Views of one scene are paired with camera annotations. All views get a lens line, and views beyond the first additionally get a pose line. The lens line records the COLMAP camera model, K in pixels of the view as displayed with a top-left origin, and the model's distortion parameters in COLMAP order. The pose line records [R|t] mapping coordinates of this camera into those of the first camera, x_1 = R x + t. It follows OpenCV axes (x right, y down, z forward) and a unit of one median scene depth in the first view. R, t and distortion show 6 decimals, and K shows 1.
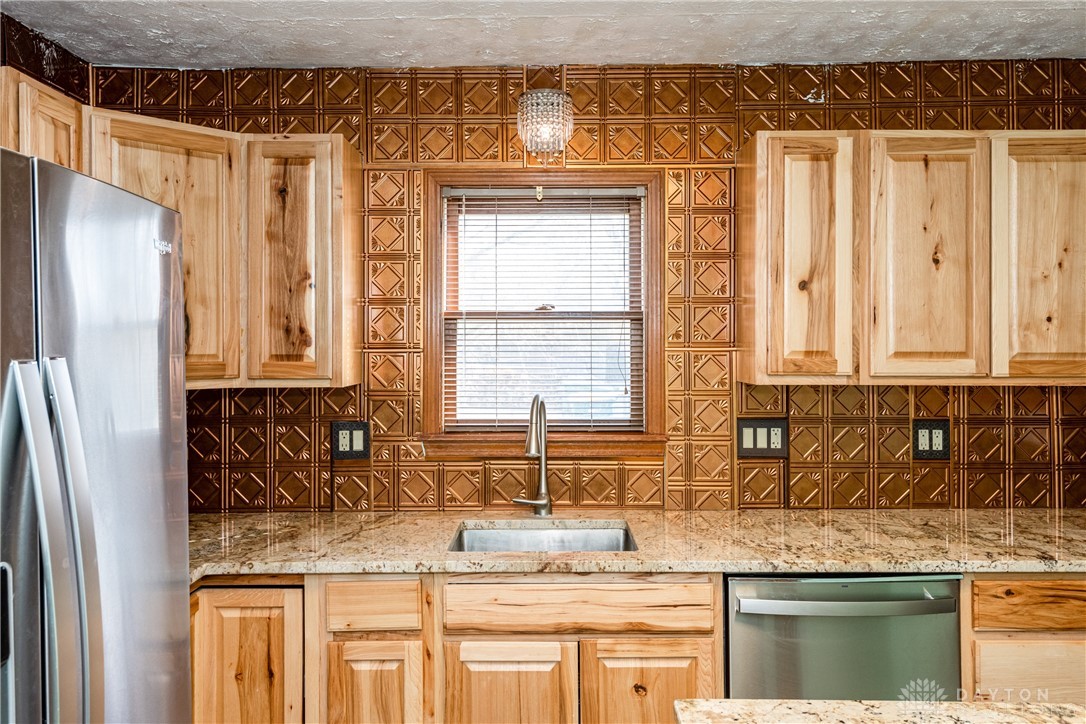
lens RADIAL K [[837.5, 0, 566.5], [0, 837.5, 345.7], [0, 0, 1]] dist [0.034363, -0.019536]
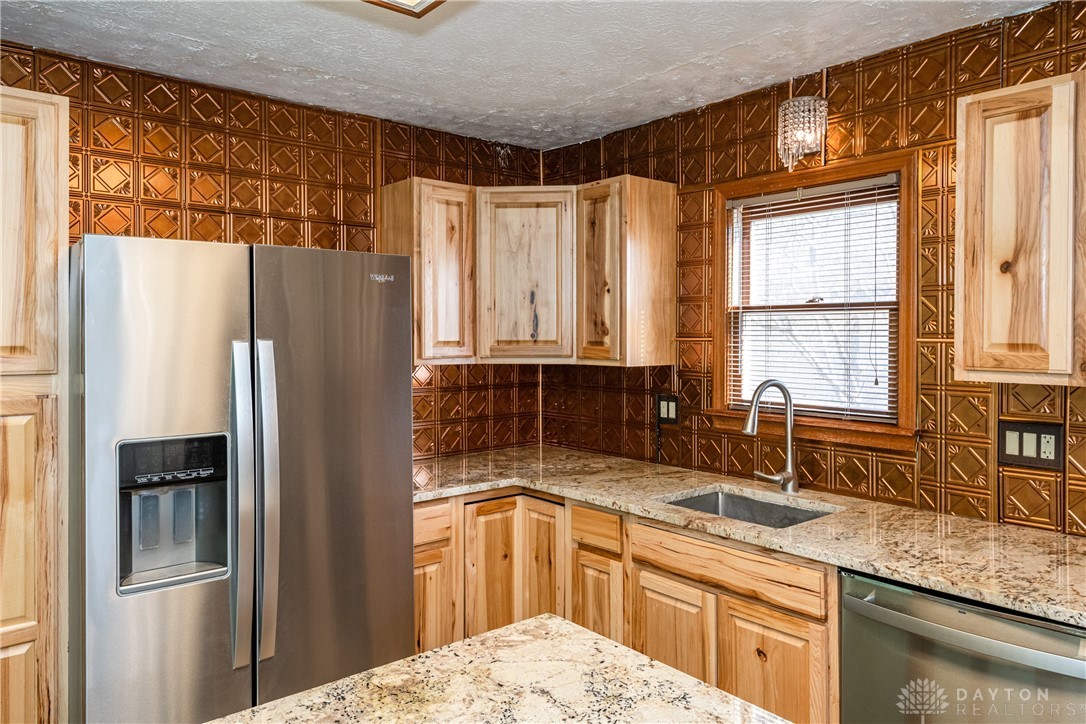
lens RADIAL K [[760.5, 0, 571.3], [0, 760.5, 337.5], [0, 0, 1]] dist [0.019899, -0.017670]
pose [[0.657767, 0.006890, -0.753190, 0.579115], [-0.003914, 0.999976, 0.005729, -0.002591], [0.753211, -0.000820, 0.657779, 0.150376]]
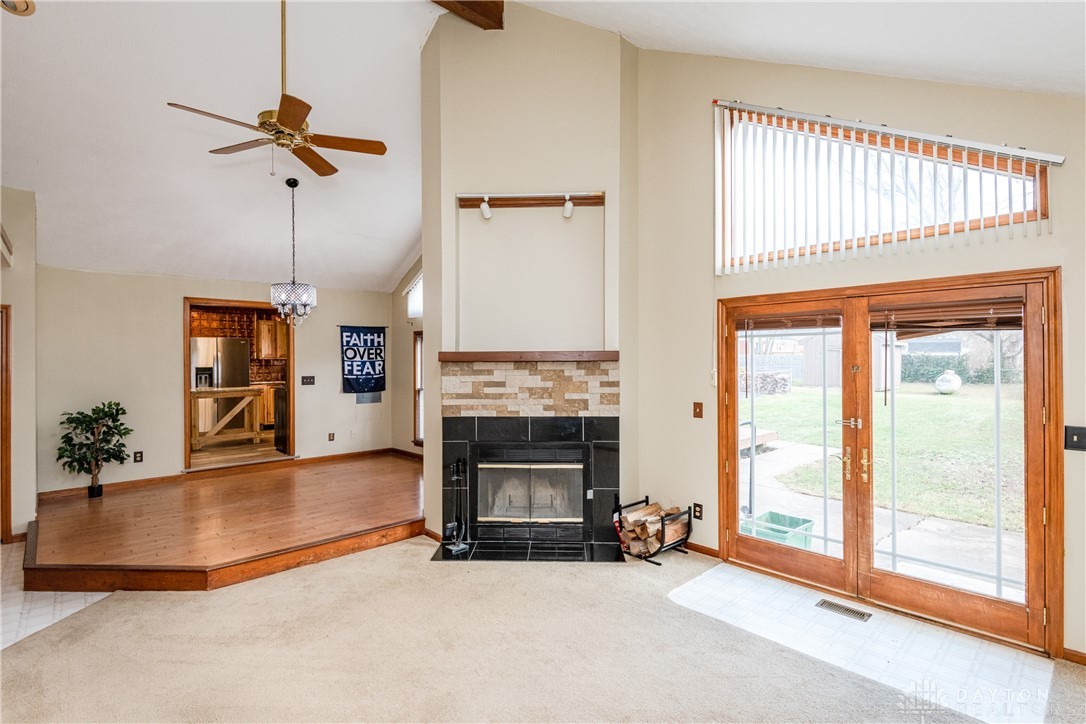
lens RADIAL K [[507.3, 0, 548.1], [0, 507.3, 355.0], [0, 0, 1]] dist [-0.001339, -0.003236]
pose [[0.693800, -0.012455, -0.720060, 3.883046], [0.005941, 0.999915, -0.011571, 0.078570], [0.720143, 0.003750, 0.693815, -0.357659]]
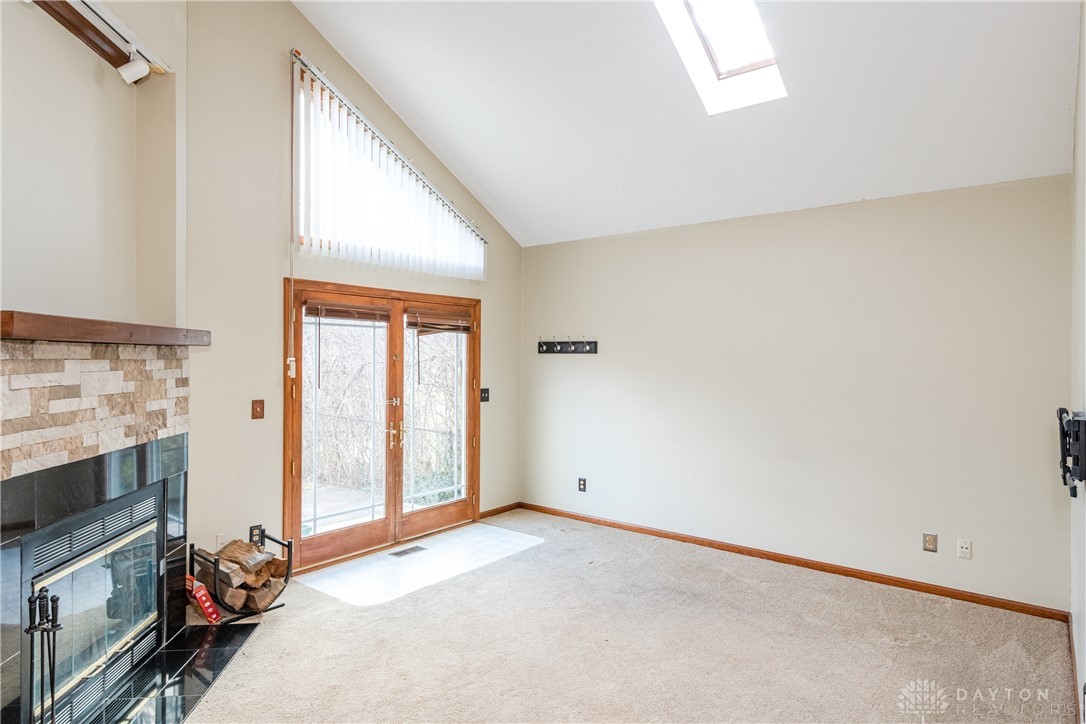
lens RADIAL K [[626.0, 0, 534.2], [0, 626.0, 357.1], [0, 0, 1]] dist [0.000503, -0.004408]
pose [[0.609491, 0.004343, 0.792781, 2.229973], [-0.007261, 0.999974, 0.000105, 0.098264], [-0.792760, -0.005821, 0.609506, -0.433606]]
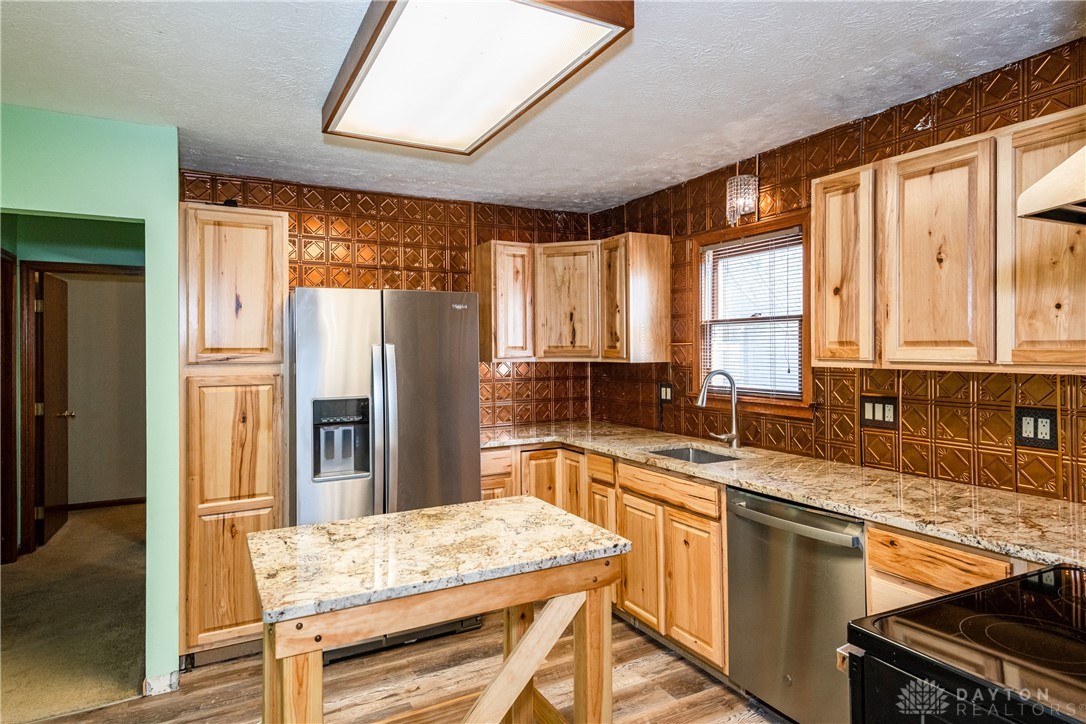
lens RADIAL K [[640.2, 0, 547.5], [0, 640.2, 346.7], [0, 0, 1]] dist [0.023728, -0.001462]
pose [[0.479072, -0.003222, -0.877770, 0.945297], [0.003913, 0.999991, -0.001534, 0.014321], [0.877767, -0.002700, 0.479081, 0.125593]]
